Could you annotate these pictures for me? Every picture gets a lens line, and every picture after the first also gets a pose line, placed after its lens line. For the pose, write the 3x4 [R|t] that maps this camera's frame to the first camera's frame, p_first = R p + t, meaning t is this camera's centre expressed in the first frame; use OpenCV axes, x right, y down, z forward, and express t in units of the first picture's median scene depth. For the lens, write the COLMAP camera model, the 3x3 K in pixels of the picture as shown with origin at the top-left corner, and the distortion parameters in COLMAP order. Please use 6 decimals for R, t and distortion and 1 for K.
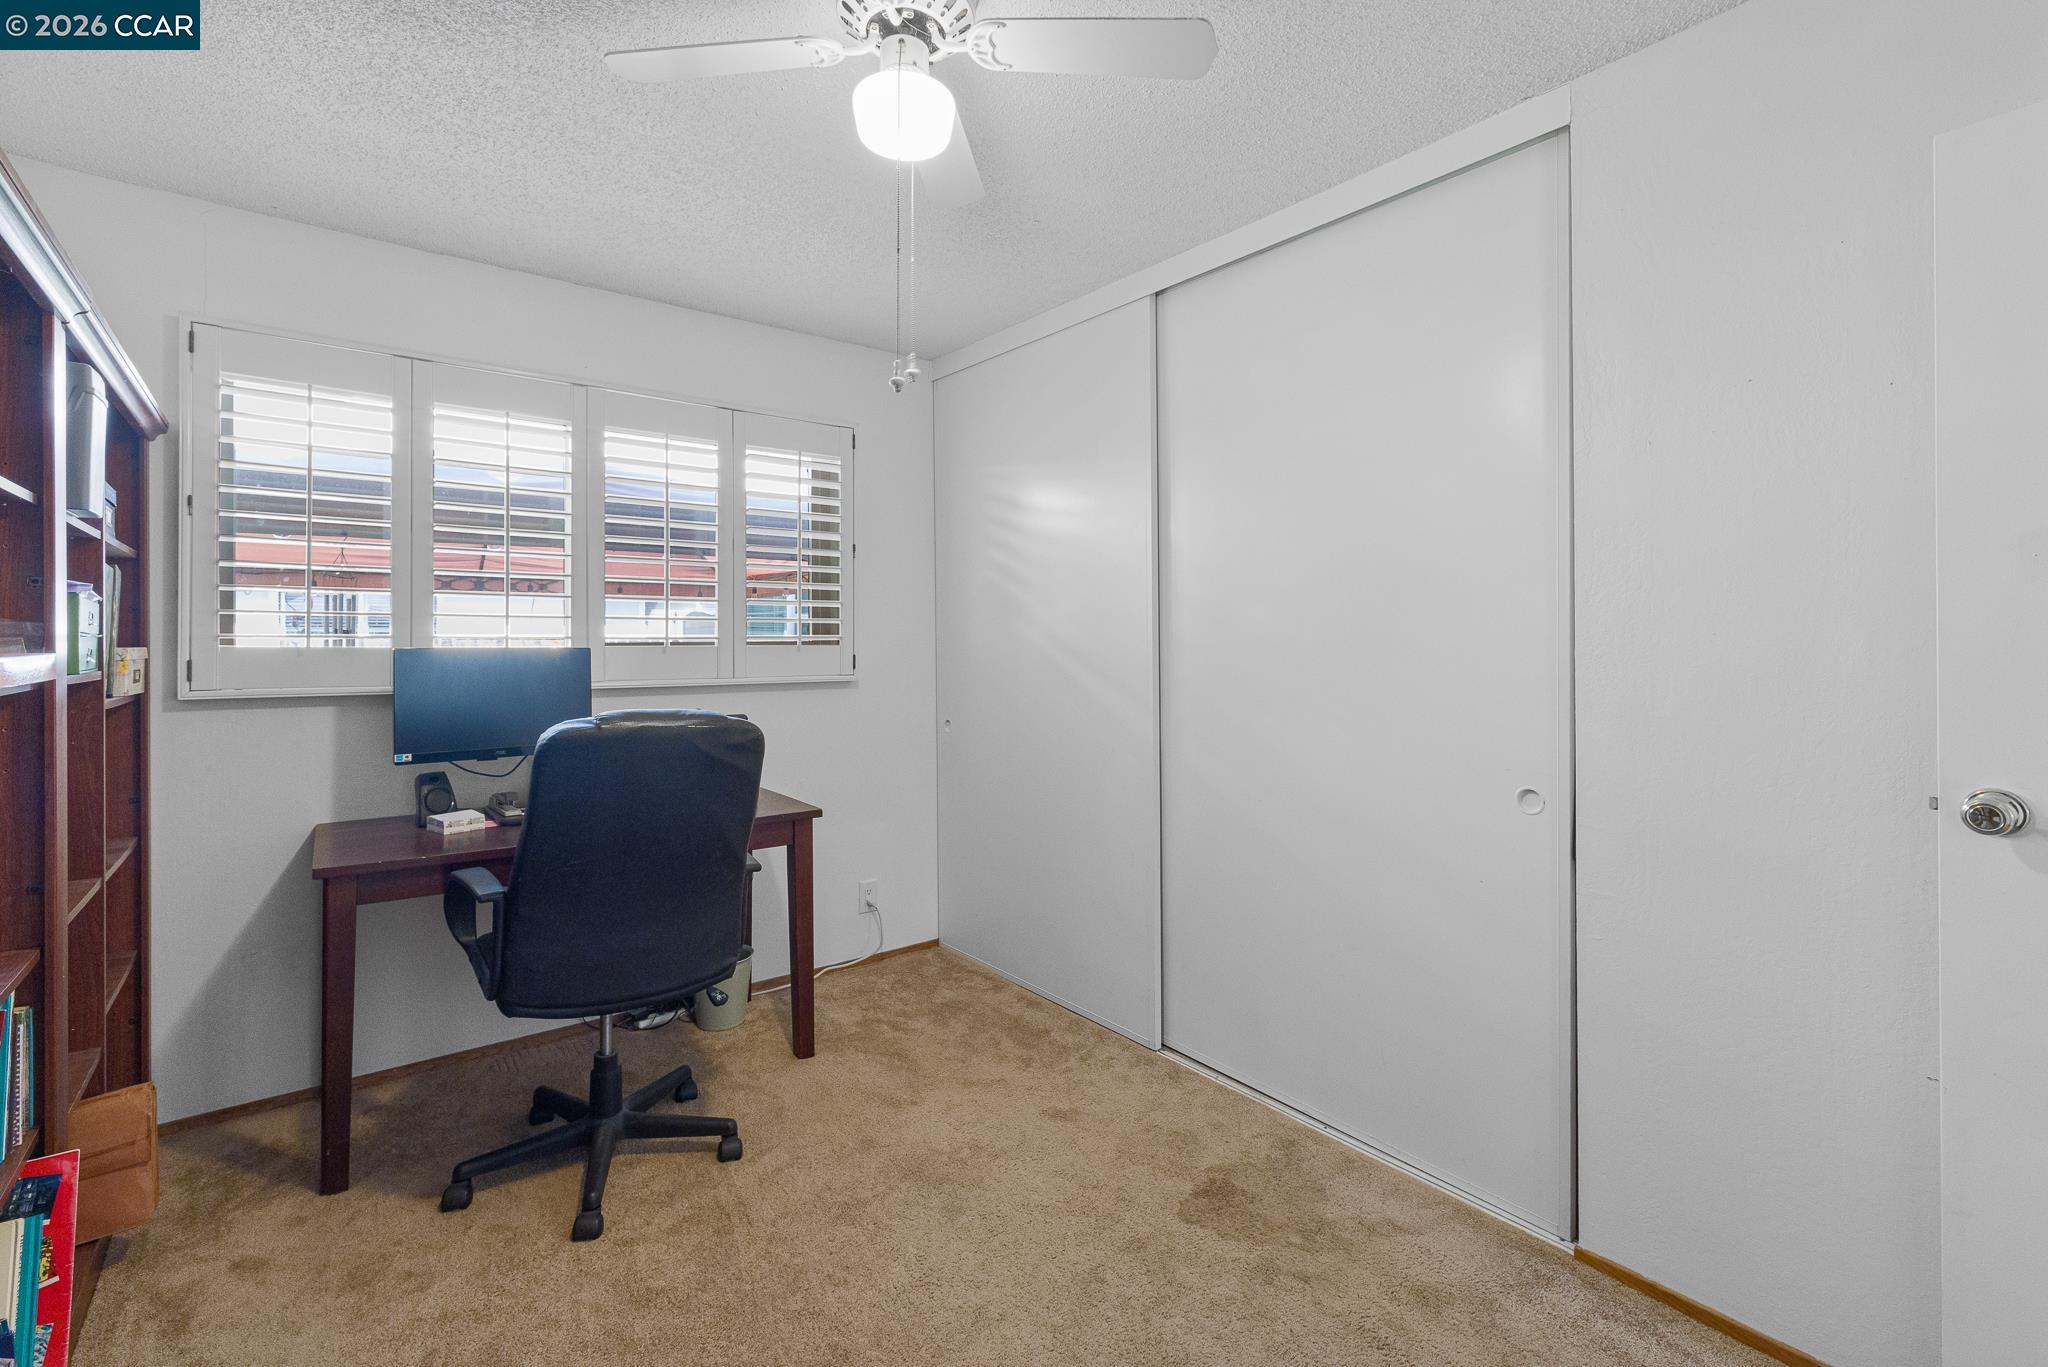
lens RADIAL K [[909.8, 0, 1023.4], [0, 909.8, 648.0], [0, 0, 1]] dist [-0.002221, -0.000103]
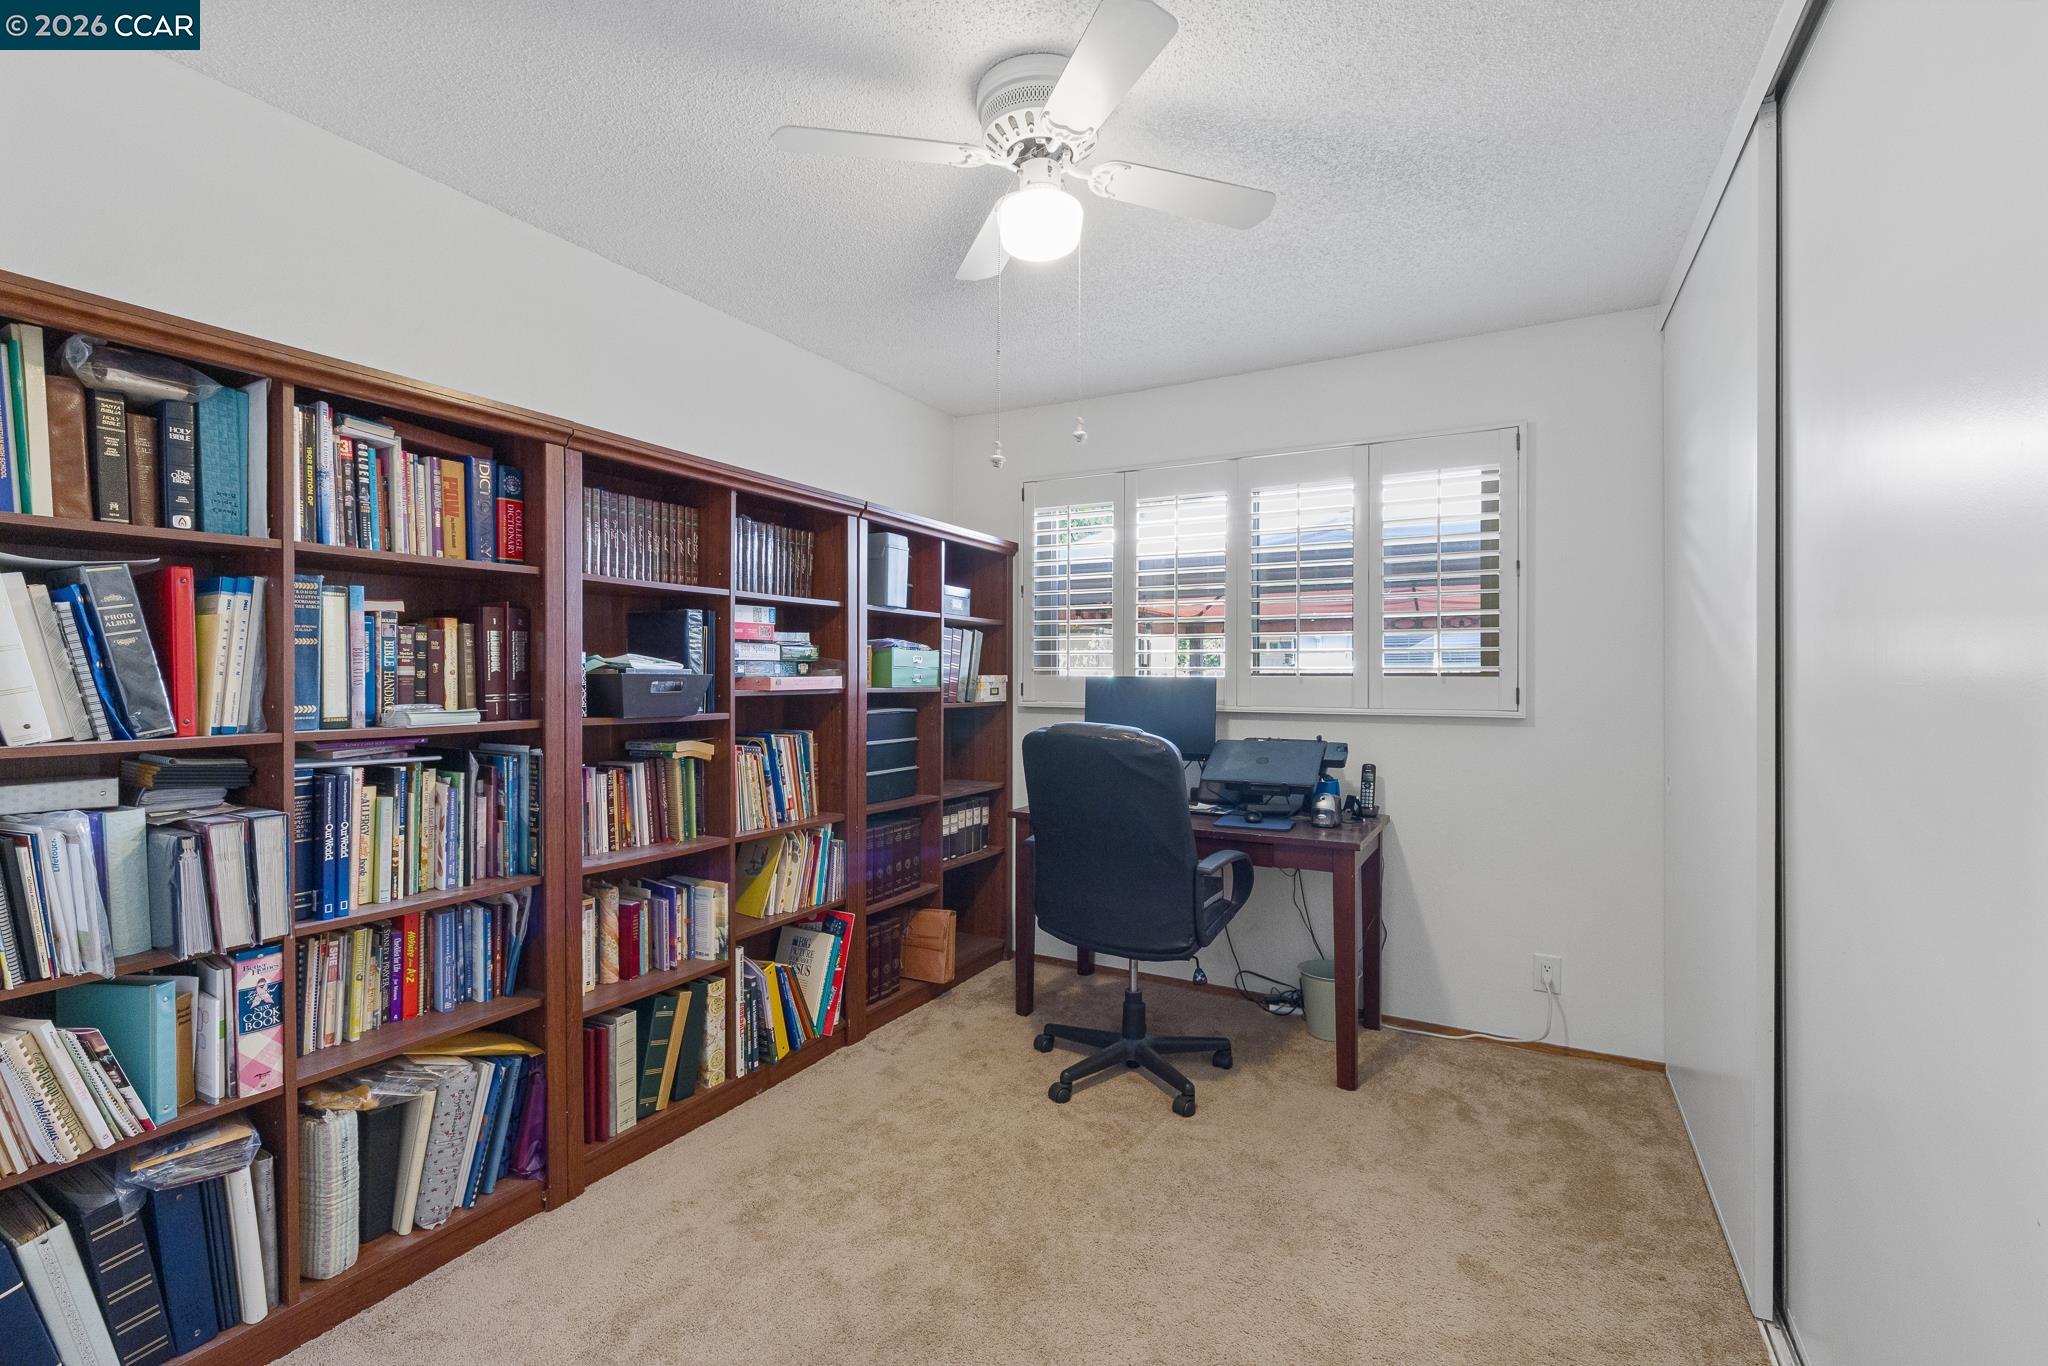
lens RADIAL K [[897.7, 0, 1024.0], [0, 897.7, 683.0], [0, 0, 1]] dist [-0.001277, -0.000056]
pose [[0.385370, 0.008617, -0.922722, 0.493929], [-0.009228, 0.999942, 0.005484, 0.003055], [0.922716, 0.006401, 0.385427, 0.273445]]
